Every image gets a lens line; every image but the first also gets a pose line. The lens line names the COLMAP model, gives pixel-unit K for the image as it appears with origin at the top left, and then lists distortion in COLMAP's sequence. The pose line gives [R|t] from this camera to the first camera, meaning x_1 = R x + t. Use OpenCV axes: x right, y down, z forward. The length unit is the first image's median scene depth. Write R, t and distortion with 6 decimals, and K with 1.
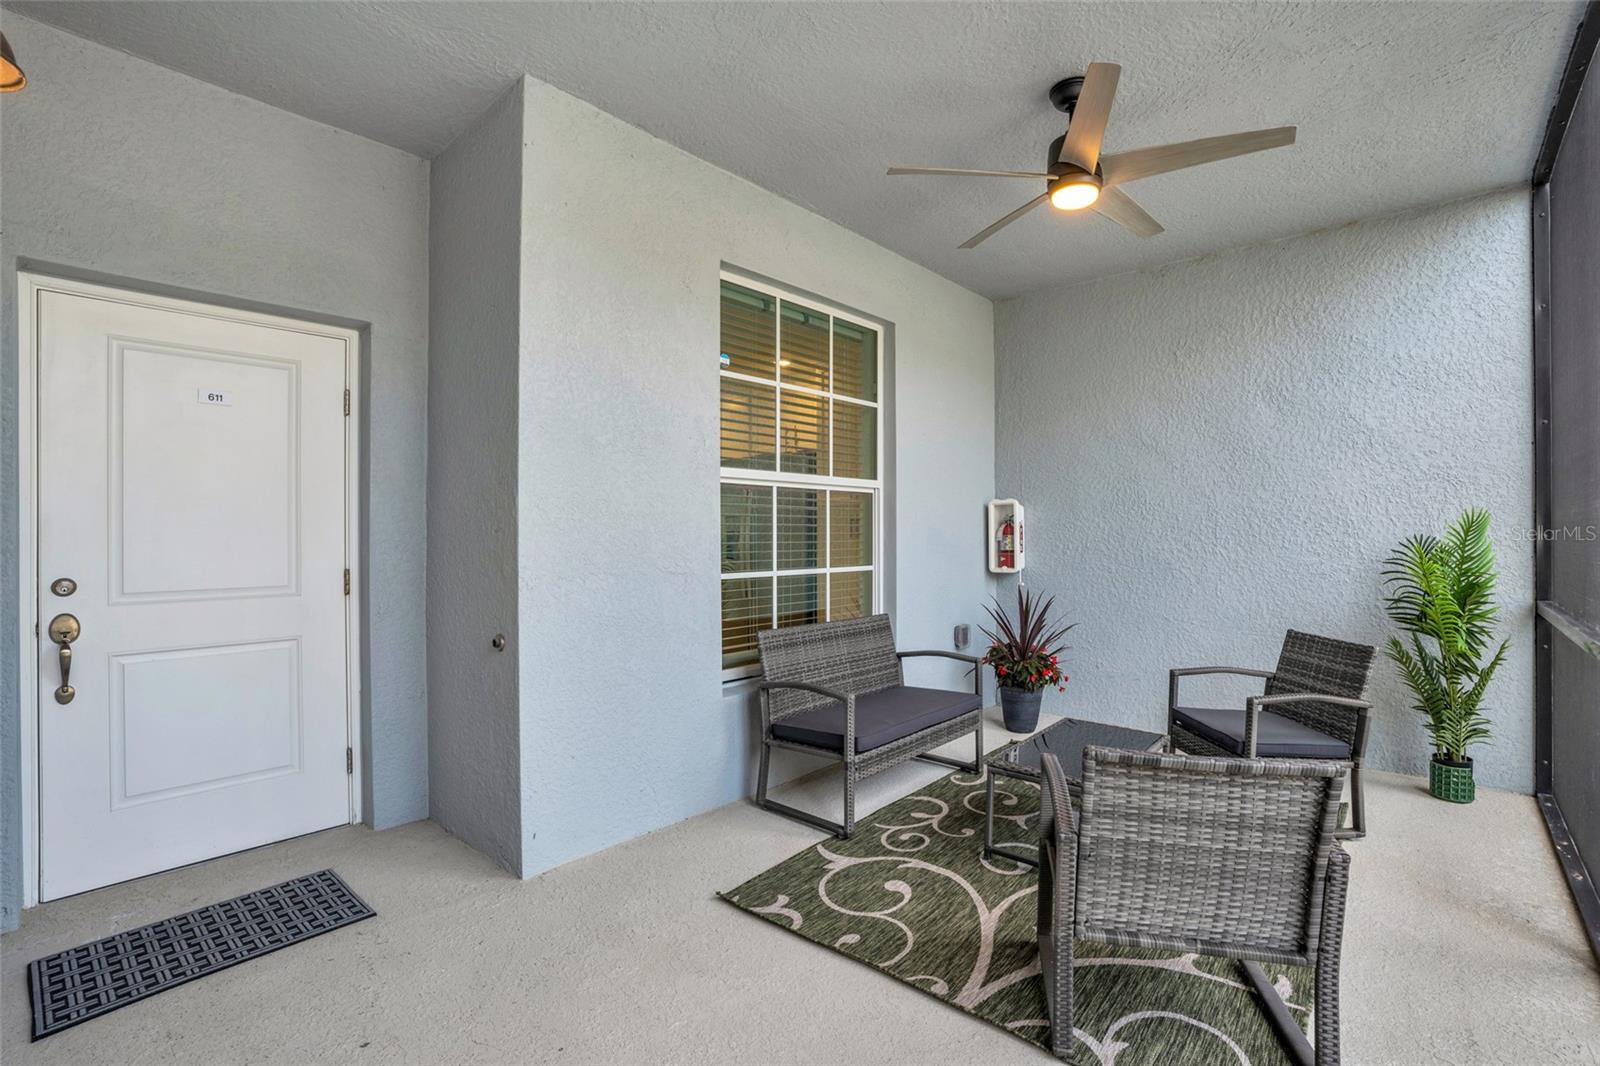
lens RADIAL K [[717.3, 0, 800.0], [0, 717.3, 533.0], [0, 0, 1]] dist [-0.081695, 0.032419]
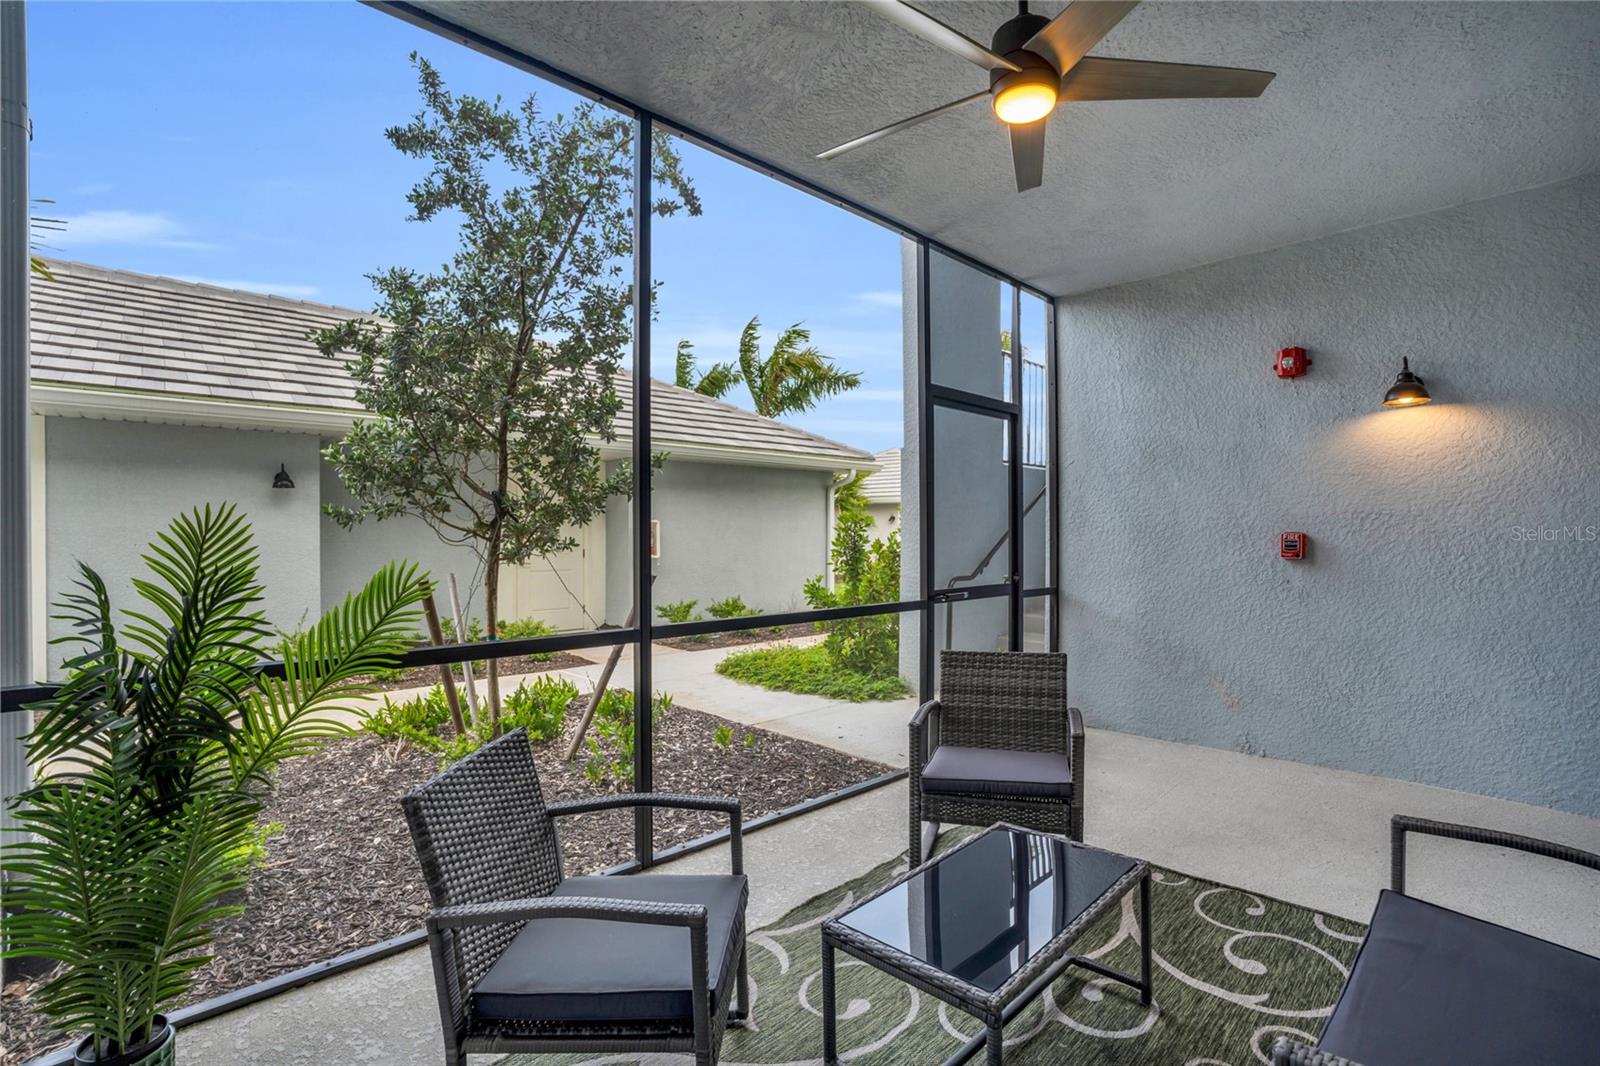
lens RADIAL K [[728.7, 0, 791.8], [0, 728.7, 531.7], [0, 0, 1]] dist [-0.001170, -0.000170]
pose [[-0.996196, 0.004527, 0.087028, 0.490132], [0.005165, 0.999961, 0.007100, -0.026095], [-0.086992, 0.007523, -0.996181, 1.542887]]
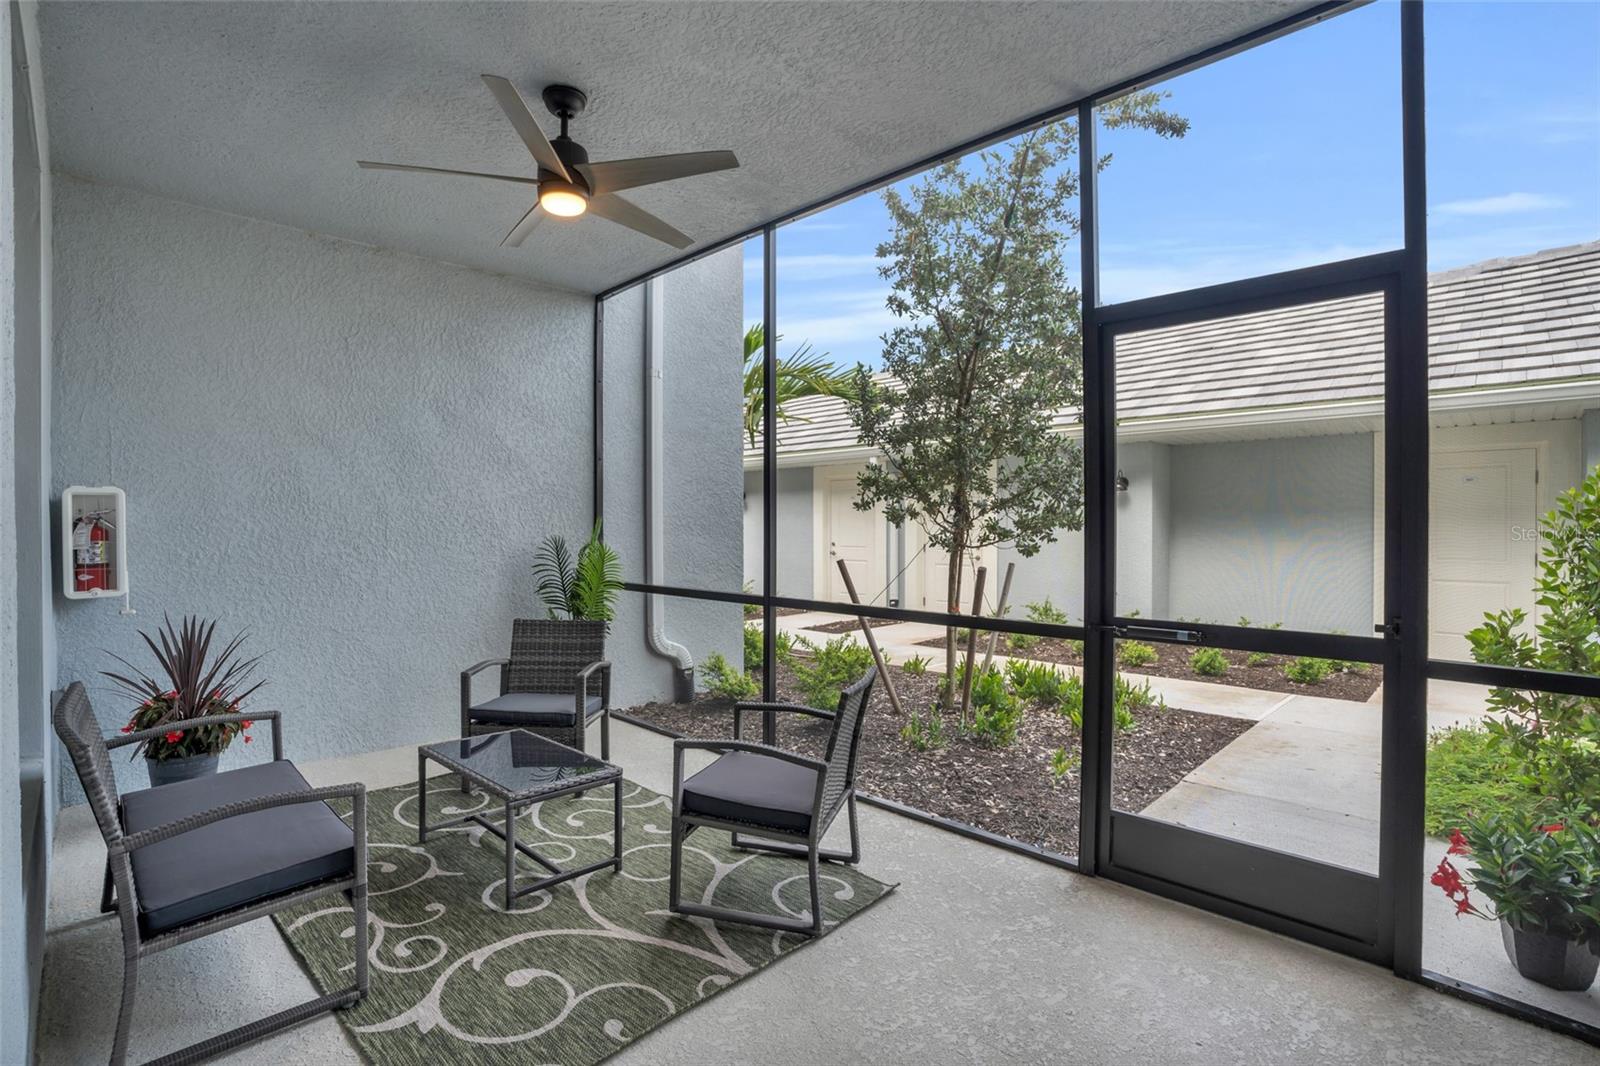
lens RADIAL K [[741.0, 0, 797.4], [0, 741.0, 532.9], [0, 0, 1]] dist [-0.068107, 0.023638]
pose [[0.057896, -0.006351, 0.998302, -0.535776], [0.001889, 0.999979, 0.006253, -0.011686], [-0.998321, 0.001524, 0.057907, 0.508127]]
